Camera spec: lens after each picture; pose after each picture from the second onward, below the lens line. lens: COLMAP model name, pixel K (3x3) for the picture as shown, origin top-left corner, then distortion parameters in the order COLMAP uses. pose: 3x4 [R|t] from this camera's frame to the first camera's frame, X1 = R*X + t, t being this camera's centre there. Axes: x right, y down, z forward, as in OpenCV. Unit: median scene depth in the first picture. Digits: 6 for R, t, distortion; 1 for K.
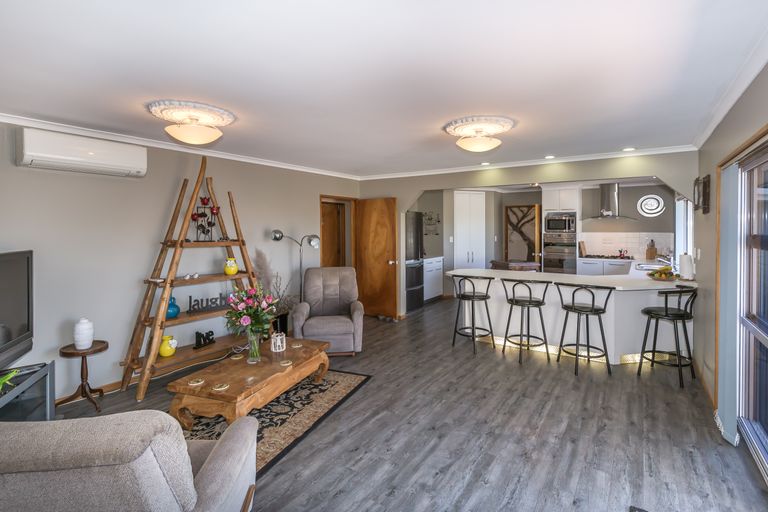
lens RADIAL K [[348.3, 0, 366.4], [0, 348.3, 231.4], [0, 0, 1]] dist [-0.000053, 0.000002]
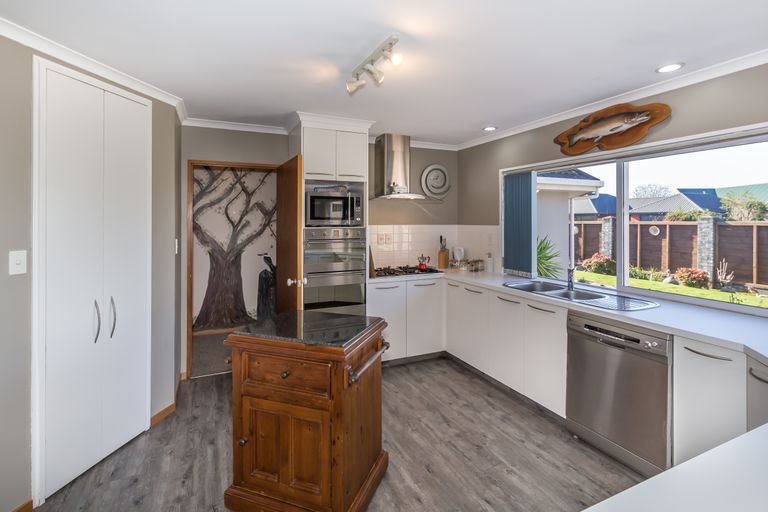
lens RADIAL K [[360.9, 0, 345.3], [0, 360.9, 218.9], [0, 0, 1]] dist [0.000017, 0.000110]
pose [[0.504628, 0.006015, 0.863316, 0.283172], [0.006685, 0.999919, -0.010875, -0.001392], [-0.863311, 0.011259, 0.504546, 1.329585]]
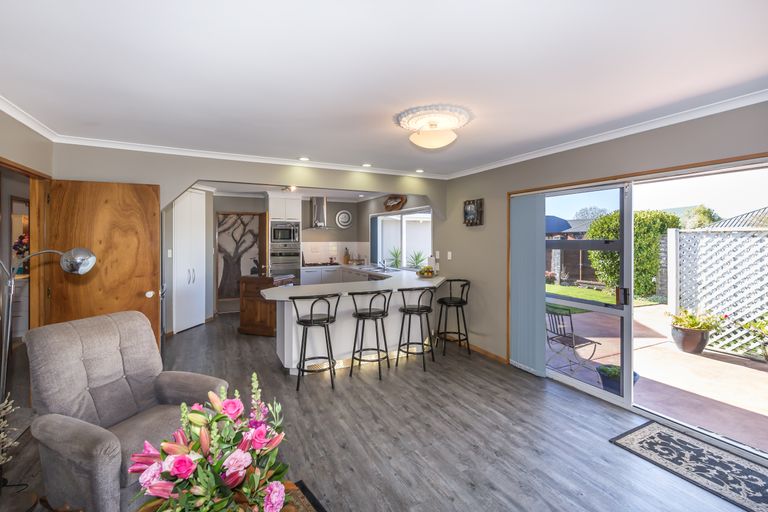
lens RADIAL K [[374.0, 0, 362.8], [0, 374.0, 237.2], [0, 0, 1]] dist [-0.000306, 0.000030]
pose [[0.466319, 0.005081, 0.884602, -0.475068], [0.008517, 0.999911, -0.010234, 0.002706], [-0.884576, 0.012306, 0.466235, 0.563939]]
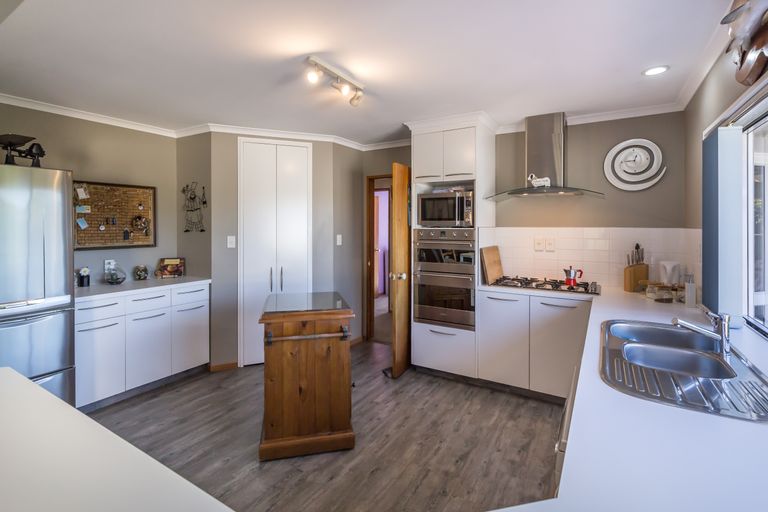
lens RADIAL K [[349.2, 0, 384.1], [0, 349.2, 223.6], [0, 0, 1]] dist [-0.001019, -0.000075]
pose [[0.994502, 0.003928, 0.104643, 0.760265], [-0.002828, 0.999939, -0.010657, 0.007120], [-0.104679, 0.010303, 0.994453, 0.988887]]
